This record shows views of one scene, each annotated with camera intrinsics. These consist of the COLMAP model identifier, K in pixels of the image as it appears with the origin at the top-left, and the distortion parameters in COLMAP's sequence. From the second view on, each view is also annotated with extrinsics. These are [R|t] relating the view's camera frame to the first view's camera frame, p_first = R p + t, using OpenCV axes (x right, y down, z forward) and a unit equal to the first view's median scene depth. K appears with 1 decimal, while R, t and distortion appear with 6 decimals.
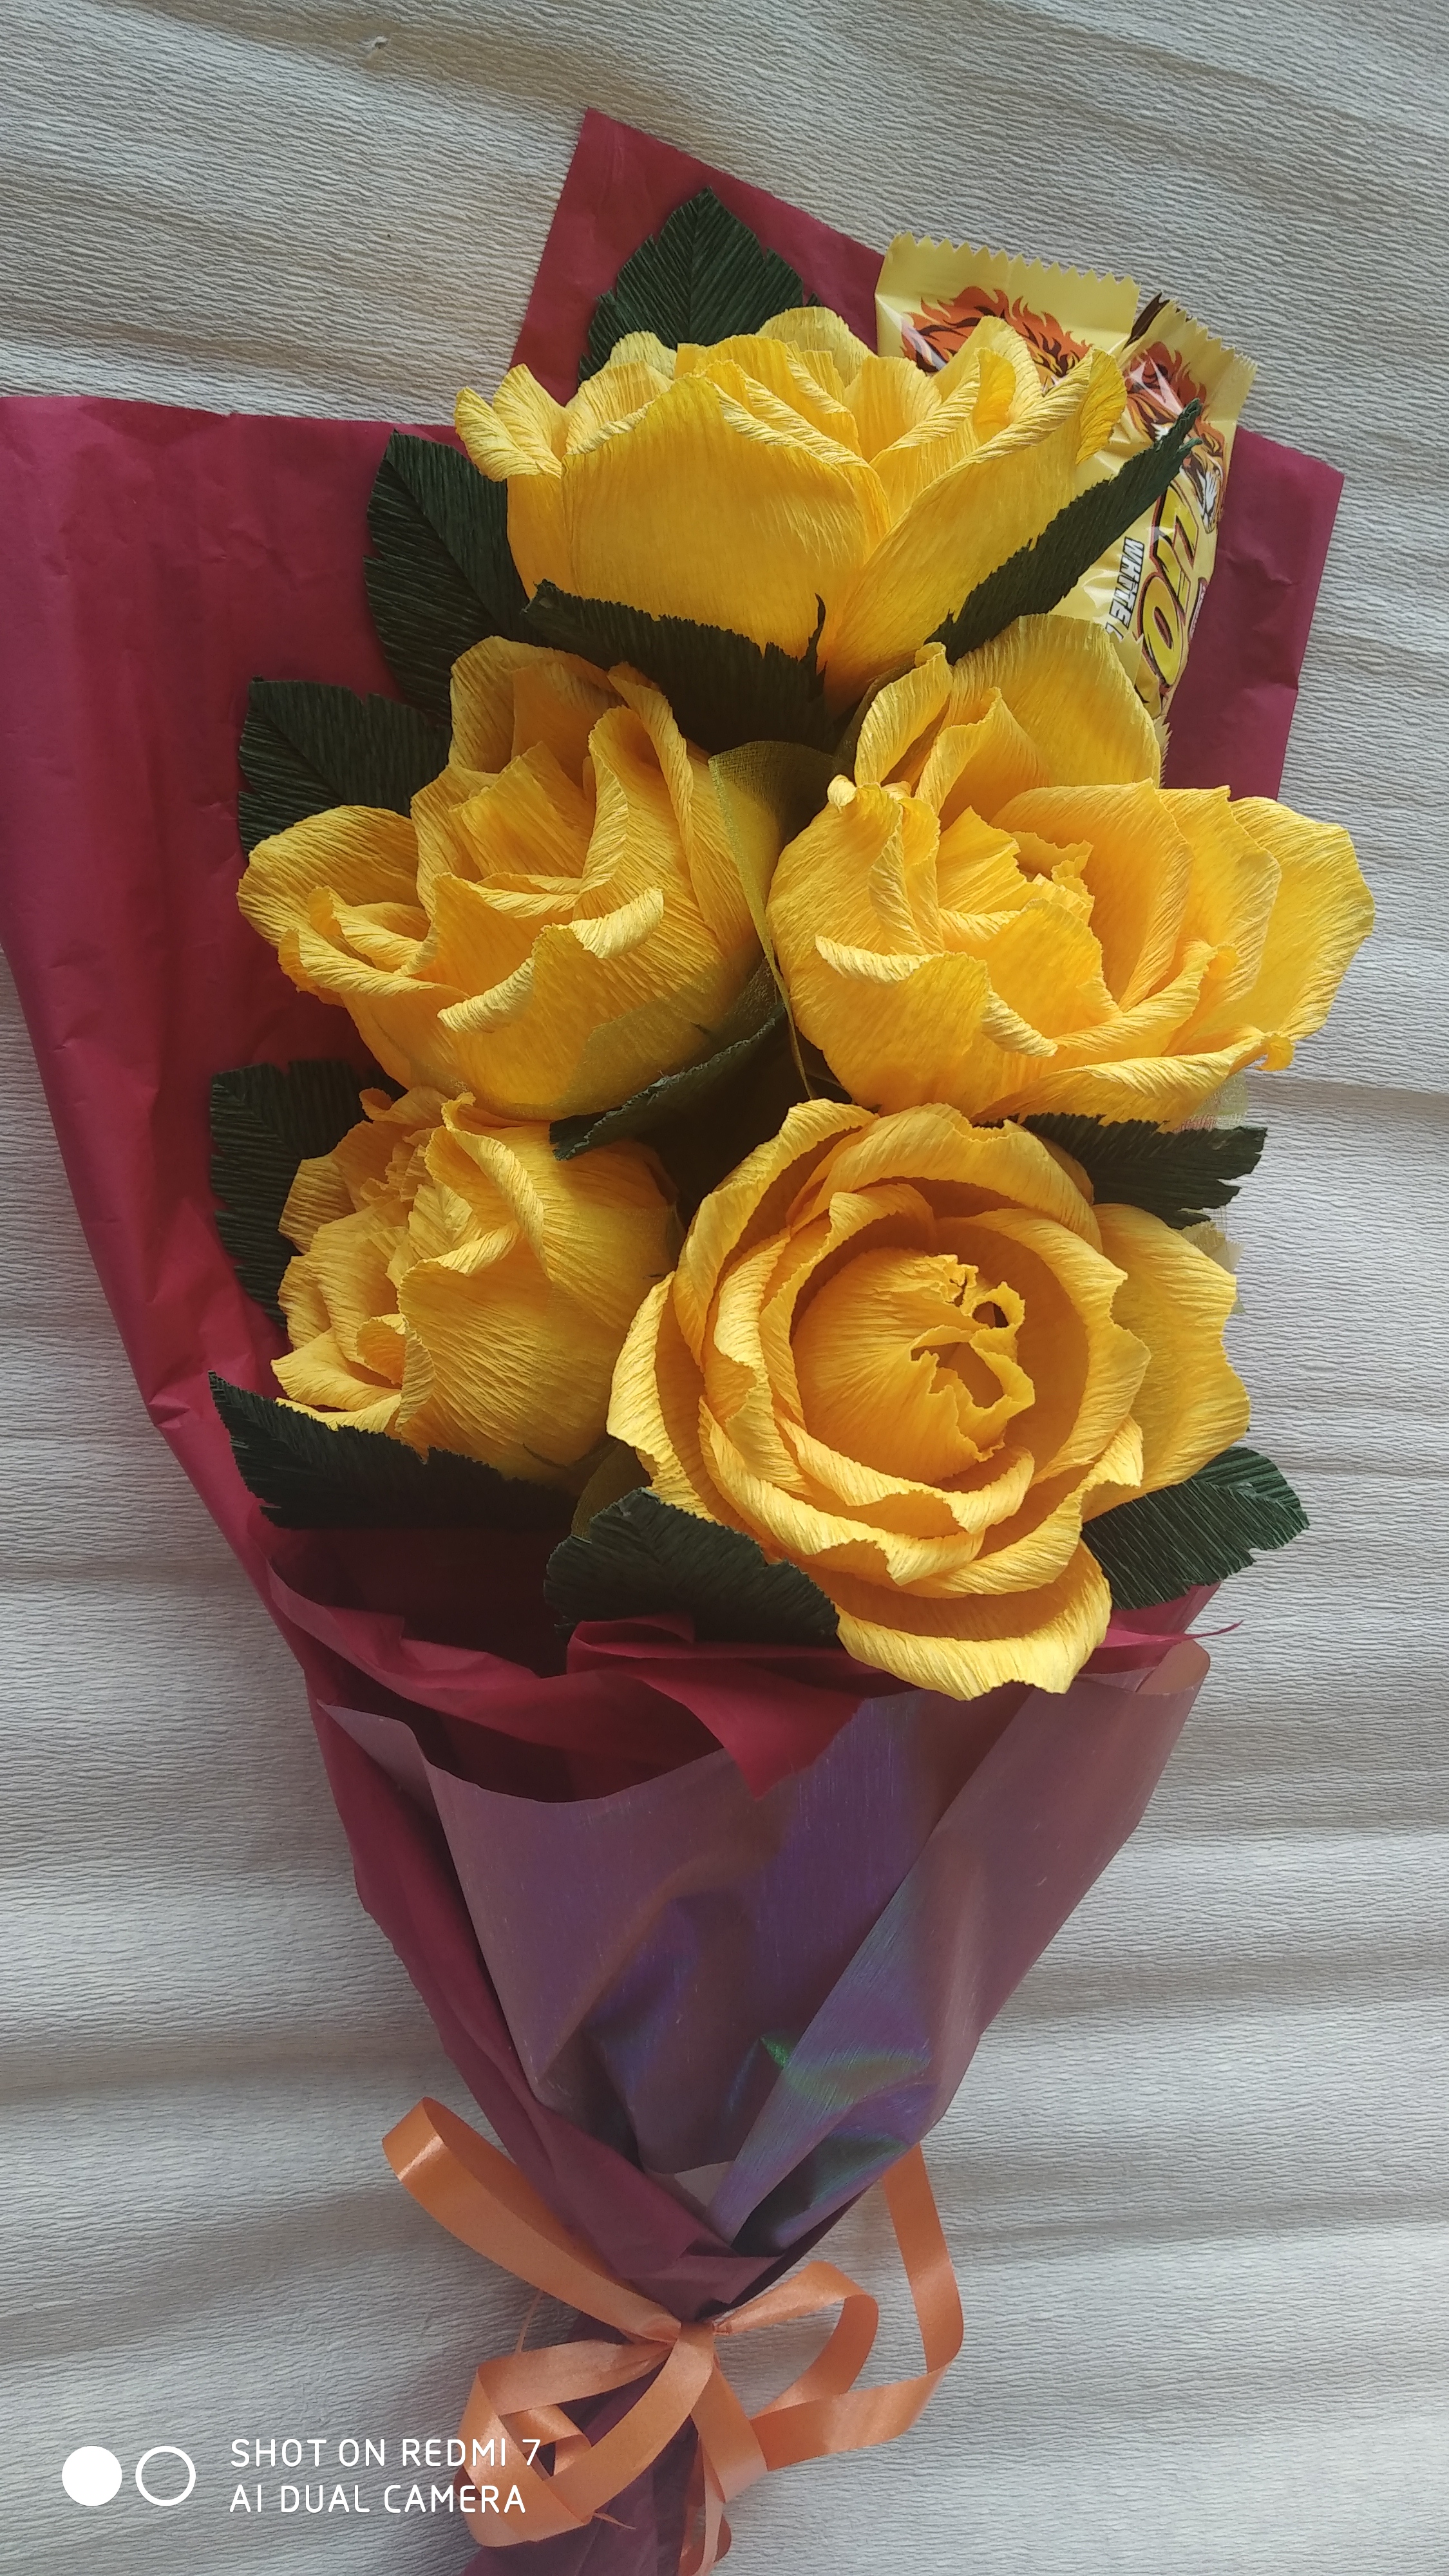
lens RADIAL K [[2050.4, 0, 733.3], [0, 2050.4, 1286.1], [0, 0, 1]] dist [-0.030424, 0.003862]
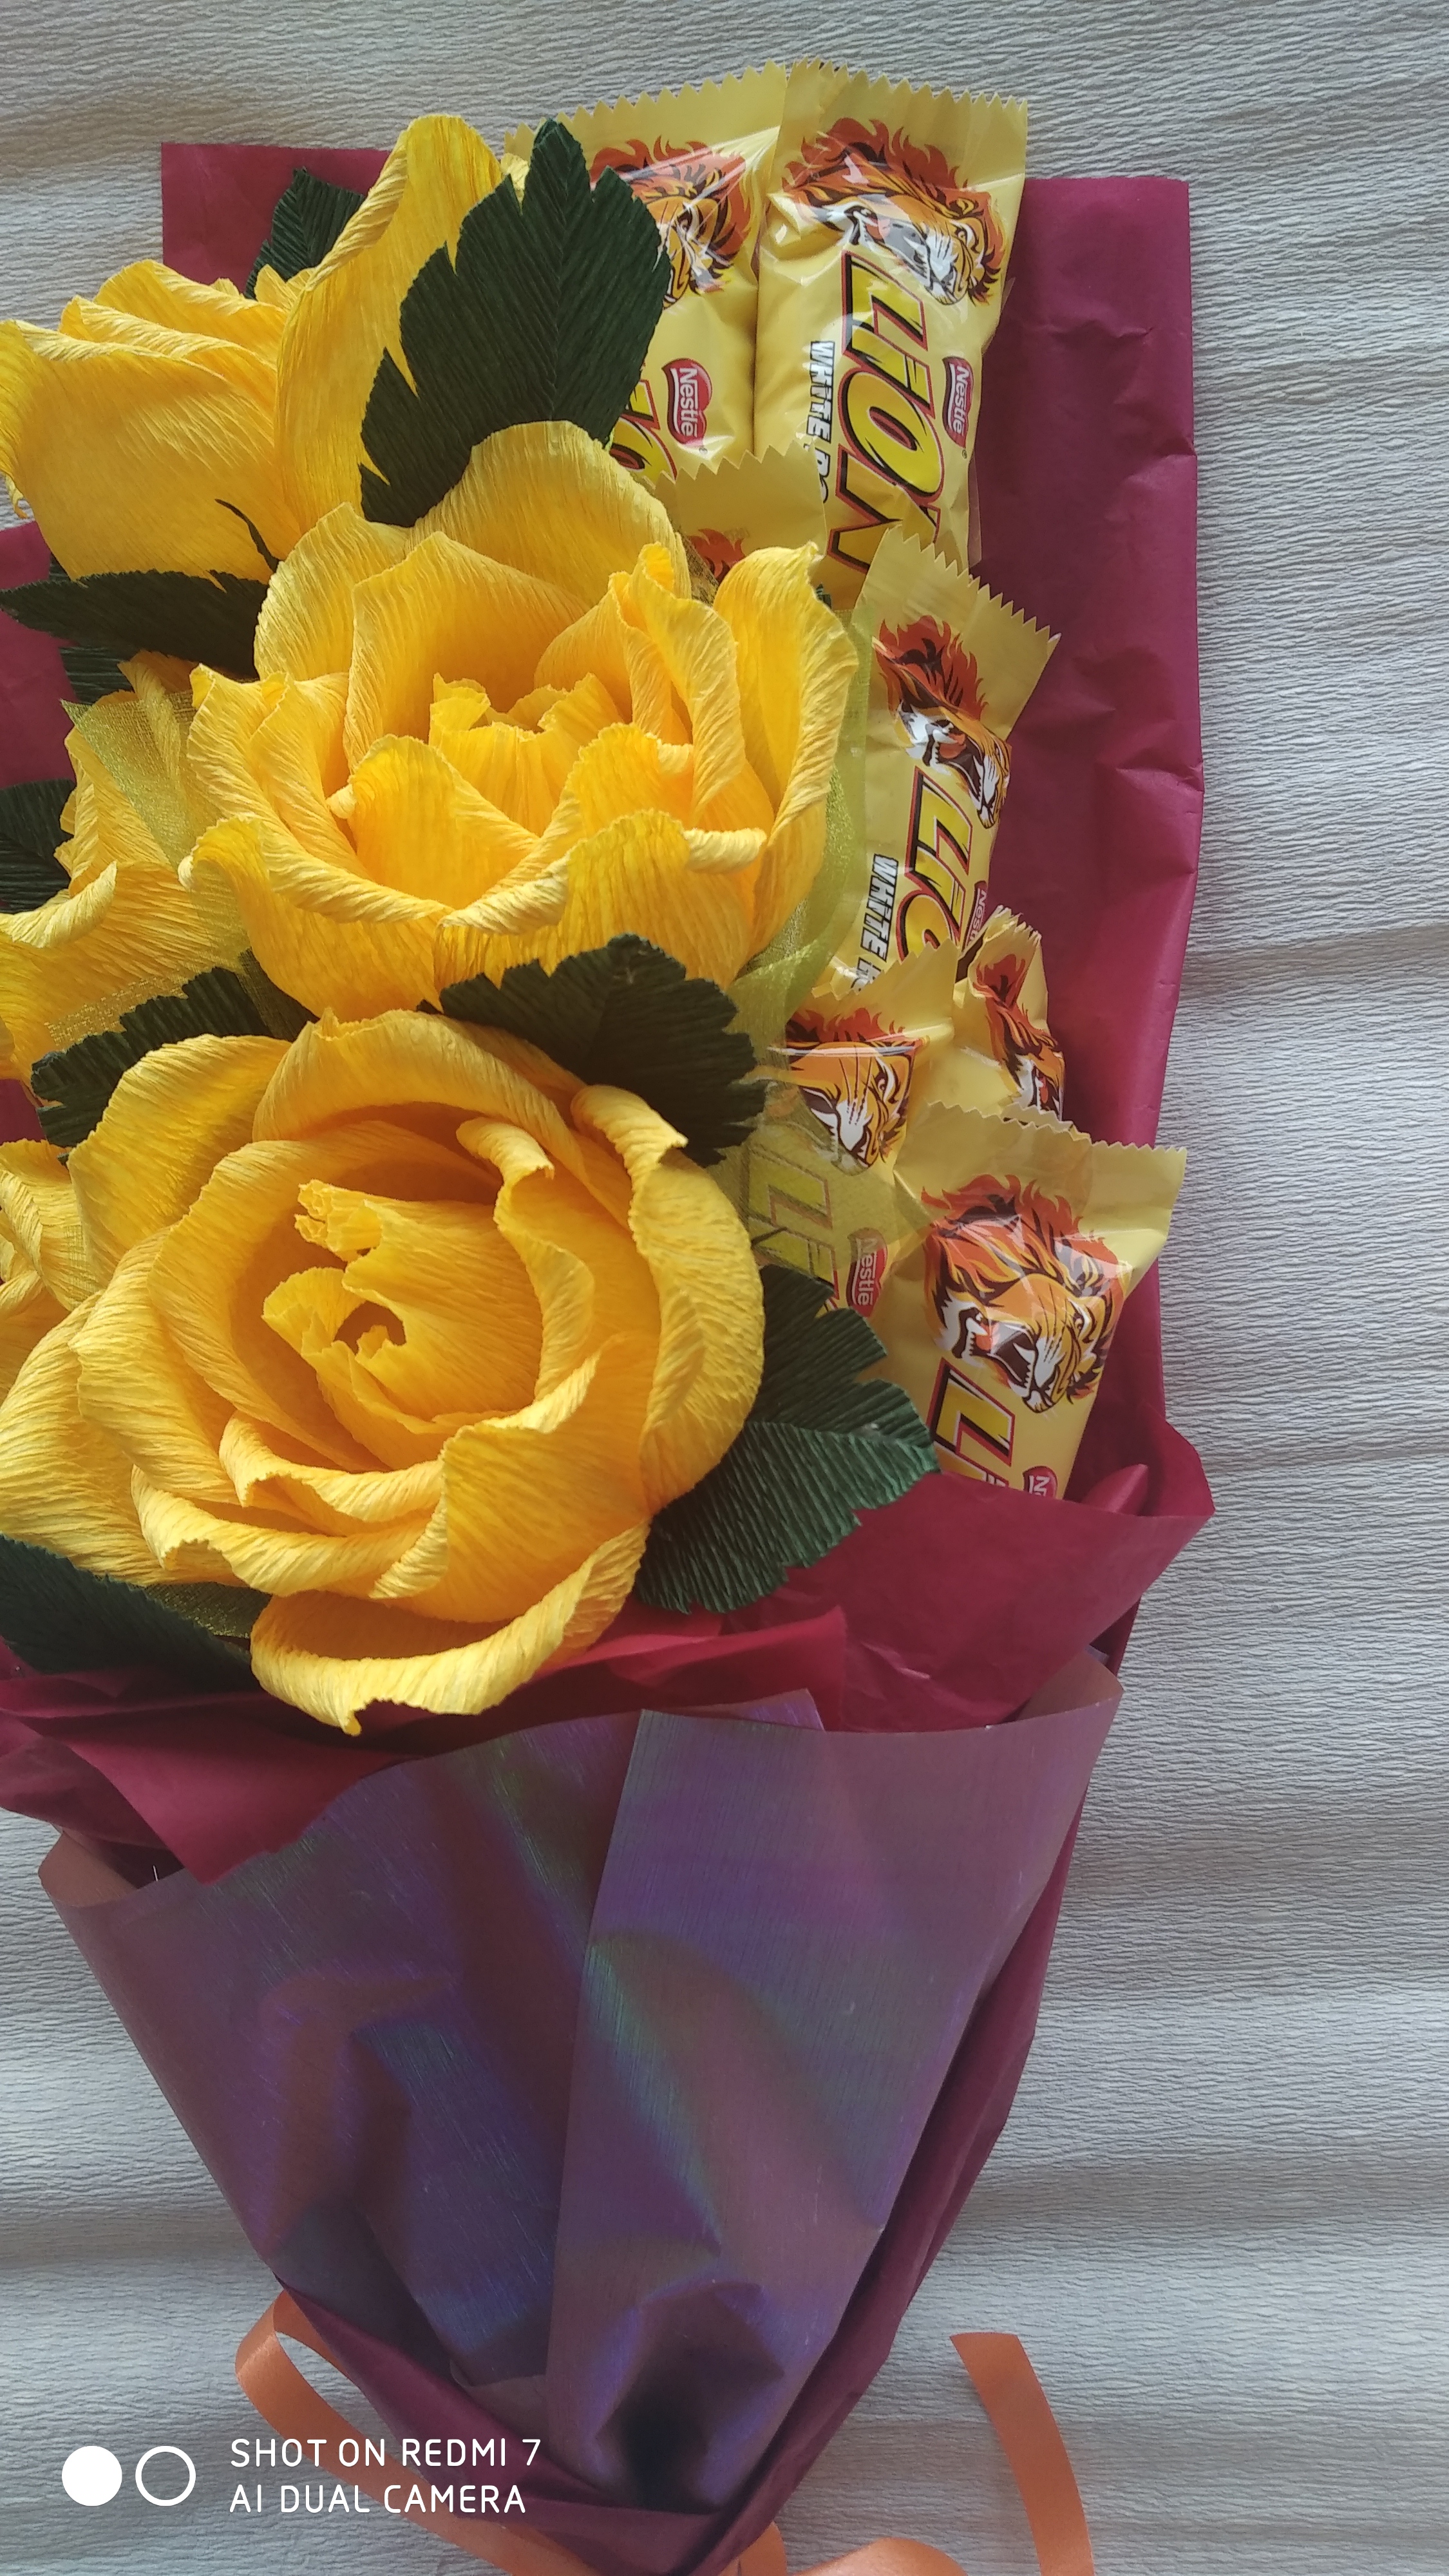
lens RADIAL K [[2050.4, 0, 725.7], [0, 2050.4, 1285.3], [0, 0, 1]] dist [-0.030424, 0.003862]
pose [[0.874828, -0.181804, -0.449025, 0.461749], [0.127974, 0.980711, -0.147747, 0.126699], [0.467225, 0.071789, 0.881219, 0.278946]]
